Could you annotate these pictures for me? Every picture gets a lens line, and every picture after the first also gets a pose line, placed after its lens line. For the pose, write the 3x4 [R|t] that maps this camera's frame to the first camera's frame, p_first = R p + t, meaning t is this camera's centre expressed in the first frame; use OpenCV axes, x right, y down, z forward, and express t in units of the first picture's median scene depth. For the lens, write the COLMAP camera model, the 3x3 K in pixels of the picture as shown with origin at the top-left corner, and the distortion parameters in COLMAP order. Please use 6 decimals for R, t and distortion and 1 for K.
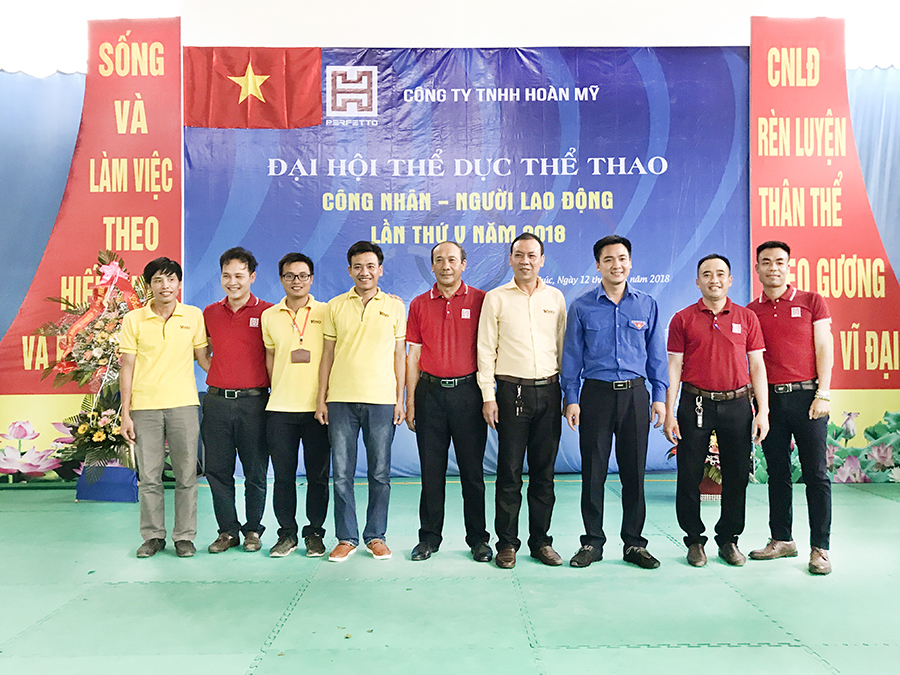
lens RADIAL K [[879.8, 0, 458.7], [0, 879.8, 331.9], [0, 0, 1]] dist [0.006431, 0.000000]
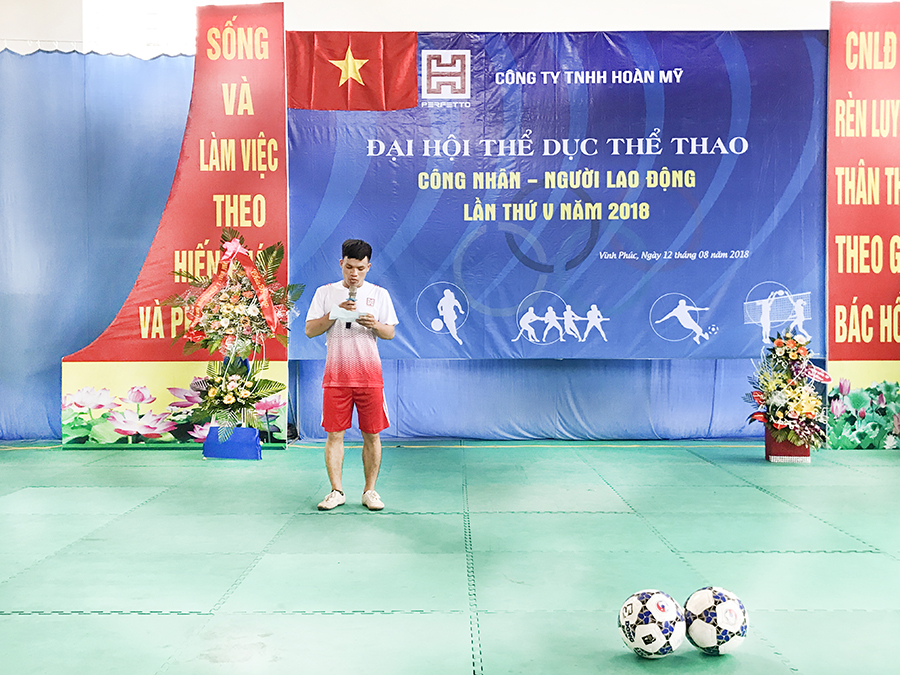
lens RADIAL K [[975.1, 0, 459.1], [0, 975.1, 333.8], [0, 0, 1]] dist [0.001185, 0.000000]
pose [[0.999768, 0.004561, -0.021044, -0.080082], [-0.003807, 0.999354, 0.035740, -0.006147], [0.021194, -0.035652, 0.999140, -0.171207]]
